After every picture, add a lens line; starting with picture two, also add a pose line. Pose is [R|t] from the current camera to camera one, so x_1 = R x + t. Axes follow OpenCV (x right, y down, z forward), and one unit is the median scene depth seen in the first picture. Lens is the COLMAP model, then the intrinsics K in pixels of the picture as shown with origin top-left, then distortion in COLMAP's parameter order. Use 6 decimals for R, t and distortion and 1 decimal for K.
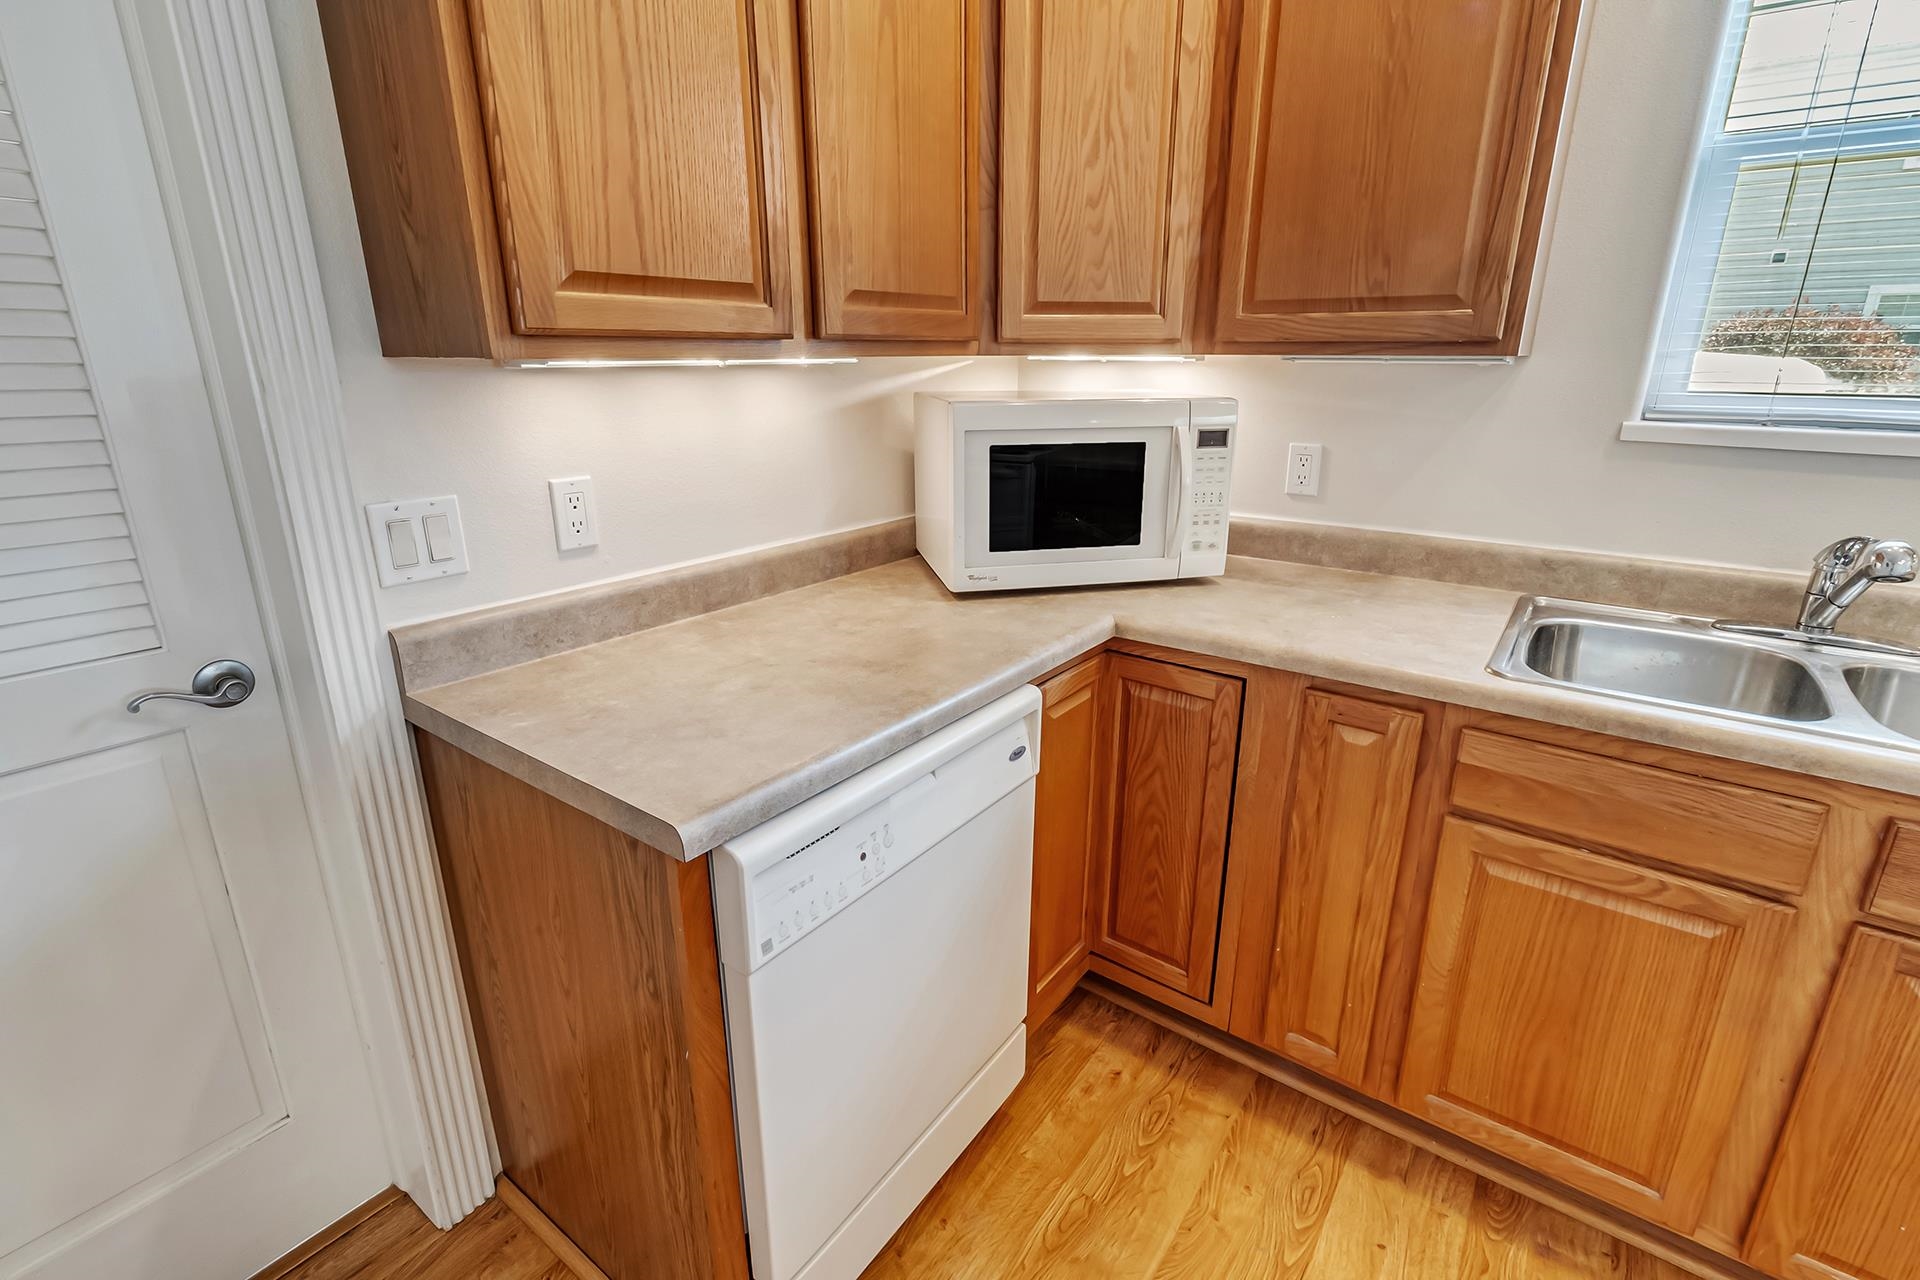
lens RADIAL K [[894.6, 0, 968.4], [0, 894.6, 613.9], [0, 0, 1]] dist [0.001456, 0.000564]
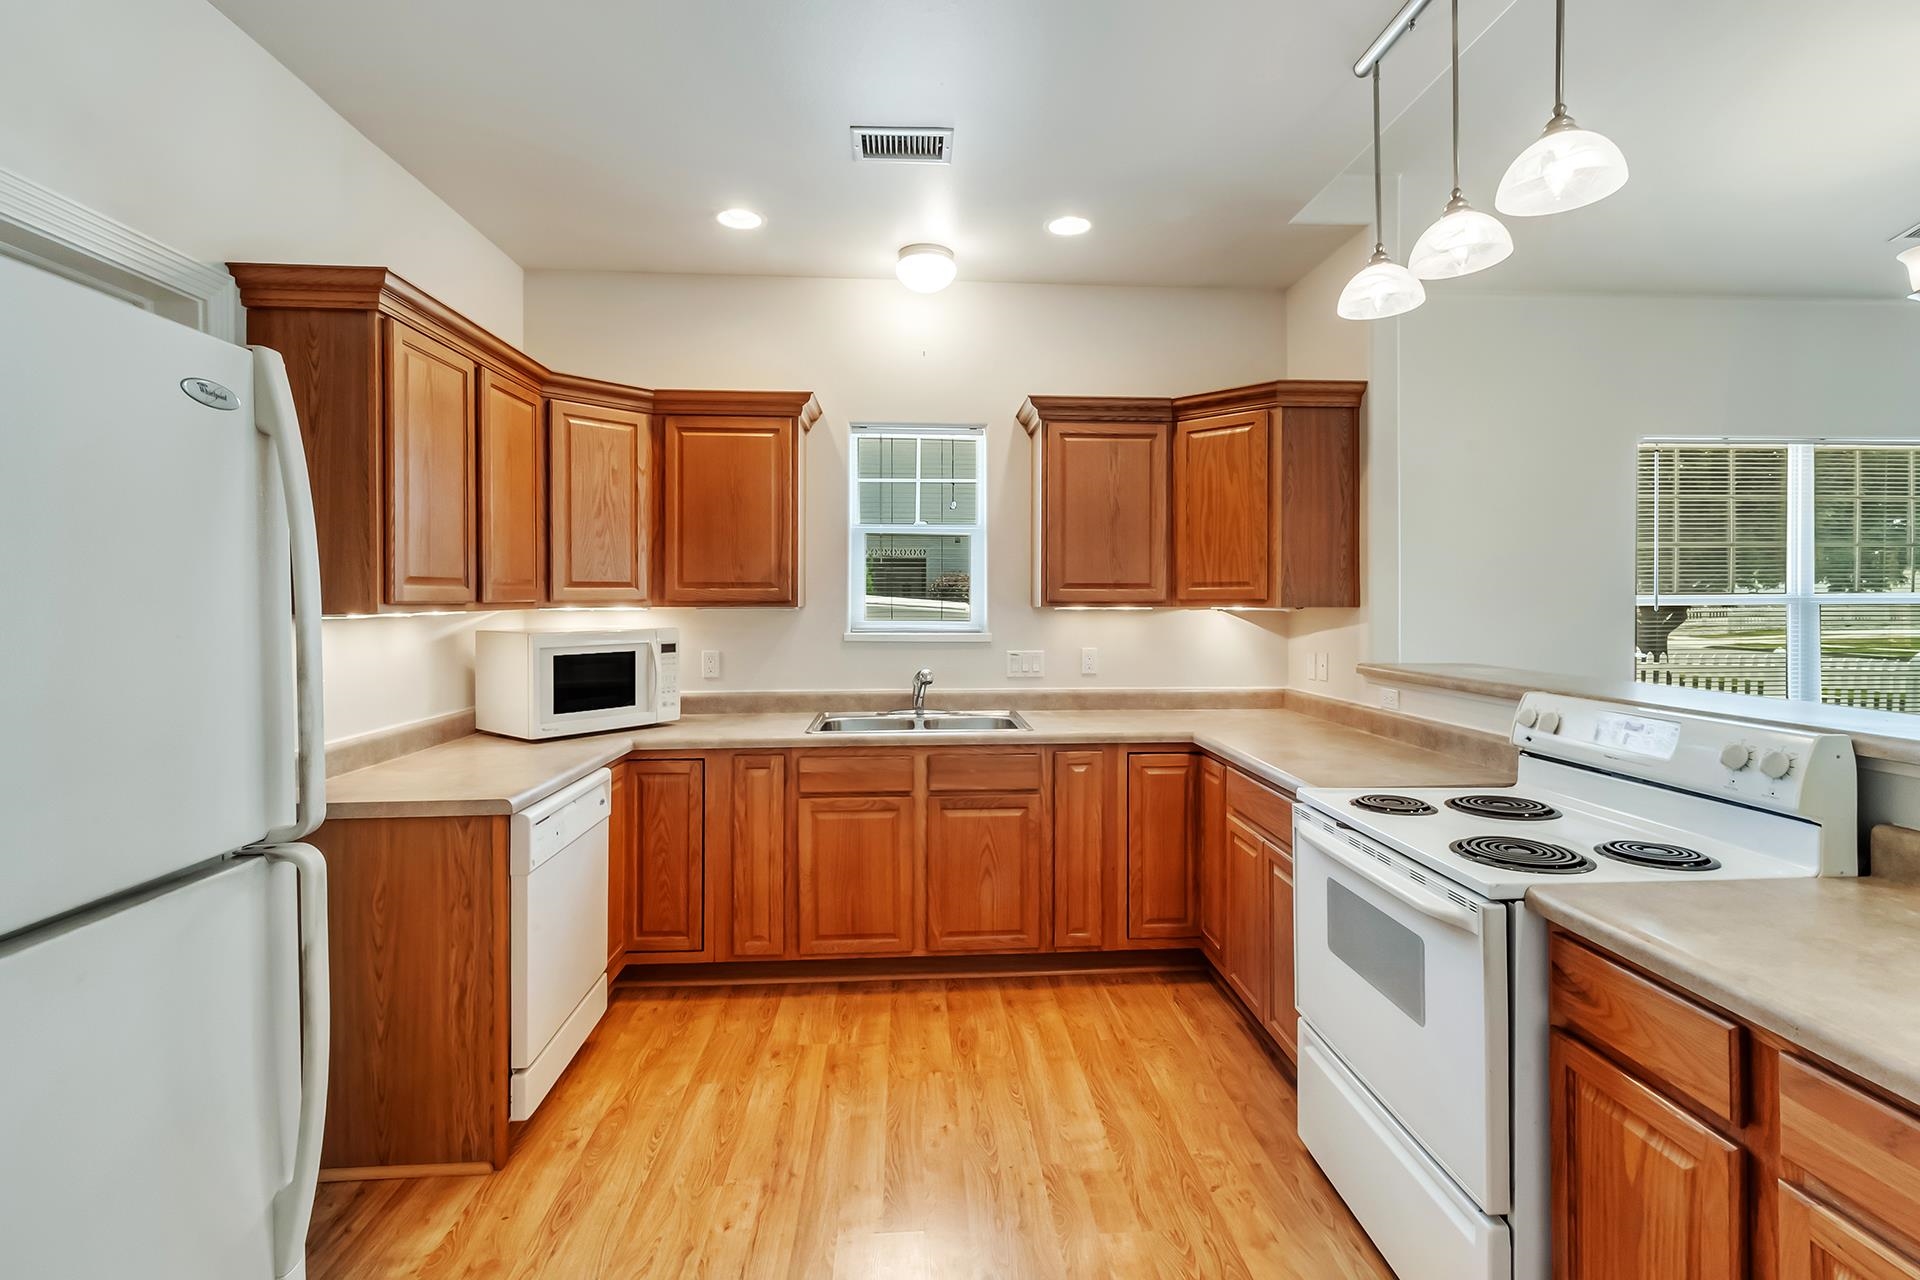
lens RADIAL K [[894.6, 0, 968.4], [0, 894.6, 613.9], [0, 0, 1]] dist [0.001456, 0.000564]
pose [[0.770437, -0.014983, 0.637340, -0.500163], [0.183817, 0.962486, -0.199577, 0.259864], [-0.610441, 0.270916, 0.744289, -0.938935]]
